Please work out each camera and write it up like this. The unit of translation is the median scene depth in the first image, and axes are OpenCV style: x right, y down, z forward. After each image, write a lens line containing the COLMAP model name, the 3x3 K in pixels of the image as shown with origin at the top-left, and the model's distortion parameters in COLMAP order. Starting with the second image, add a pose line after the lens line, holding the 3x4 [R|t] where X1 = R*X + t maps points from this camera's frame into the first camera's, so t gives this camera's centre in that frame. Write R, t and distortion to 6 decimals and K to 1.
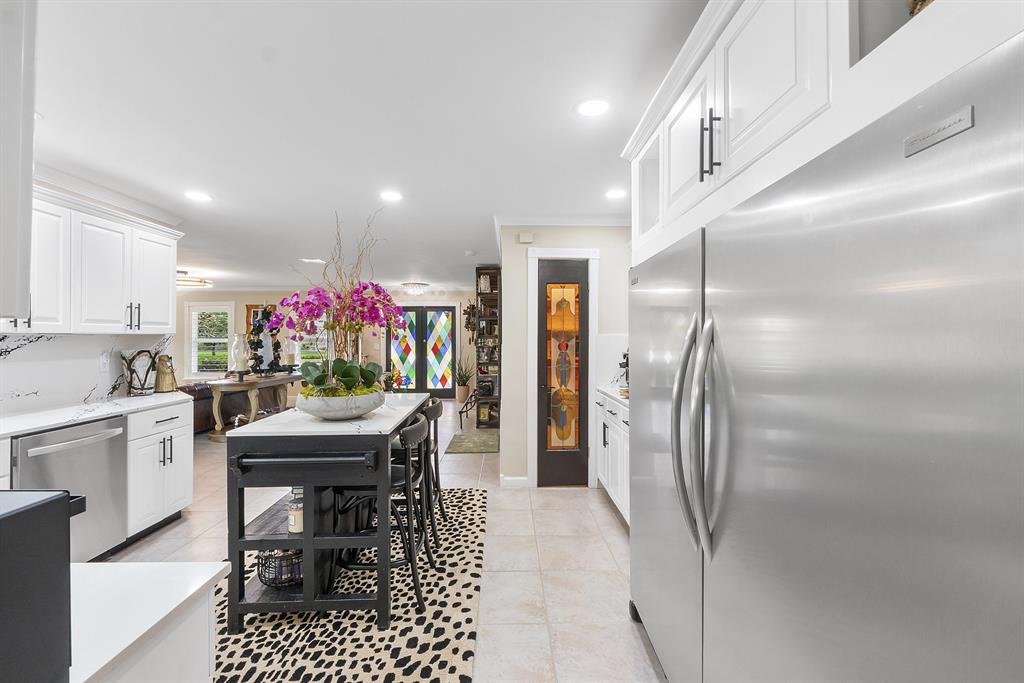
lens RADIAL K [[437.8, 0, 513.8], [0, 437.8, 337.3], [0, 0, 1]] dist [-0.011084, 0.000465]
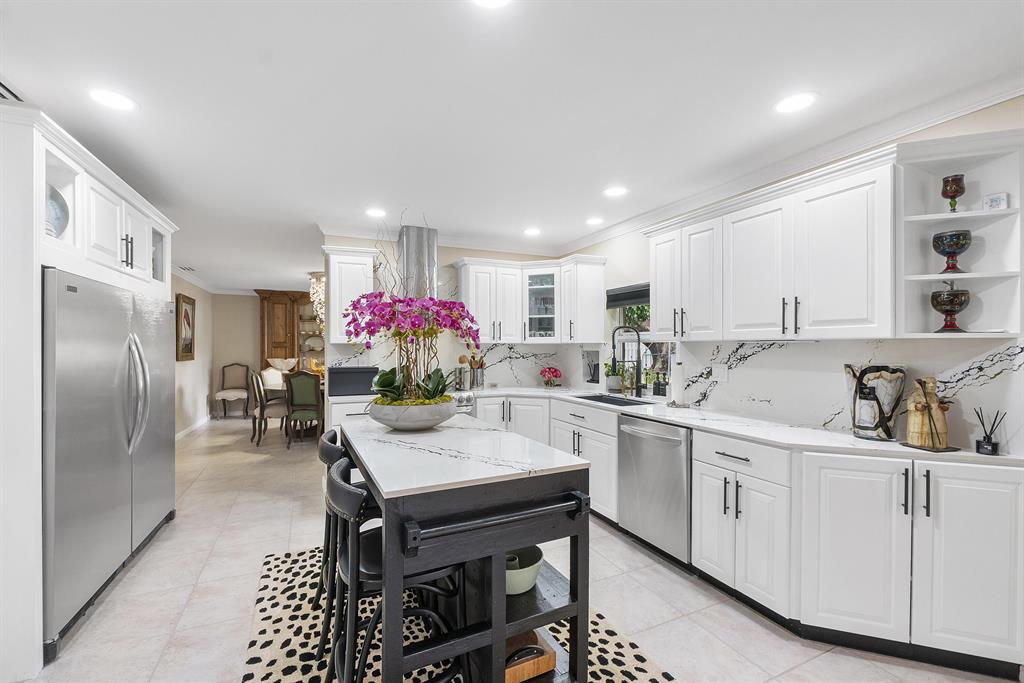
lens RADIAL K [[437.8, 0, 510.6], [0, 437.8, 347.7], [0, 0, 1]] dist [-0.011084, 0.000465]
pose [[-0.913048, 0.004896, -0.407822, -0.120677], [0.003526, 0.999985, 0.004111, 0.000571], [0.407836, 0.002316, -0.913052, 1.188434]]
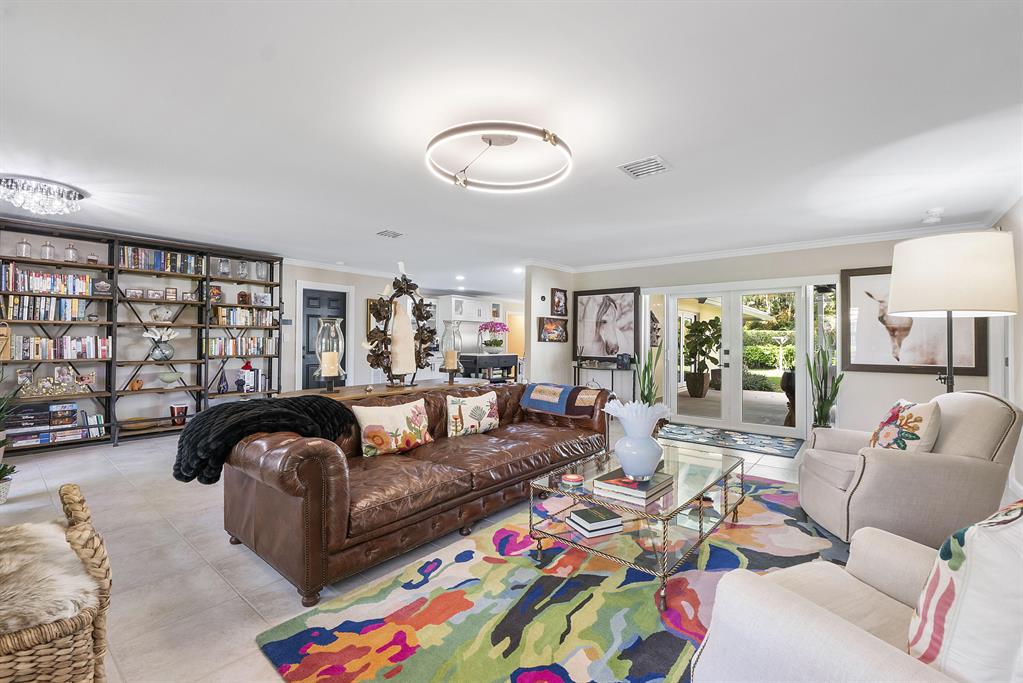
lens RADIAL K [[437.4, 0, 517.8], [0, 437.4, 338.0], [0, 0, 1]] dist [-0.011084, 0.000465]
pose [[-0.768807, 0.001540, 0.639480, -1.899224], [-0.005805, 0.999939, -0.009387, 0.045516], [-0.639455, -0.010929, -0.768751, 2.390403]]
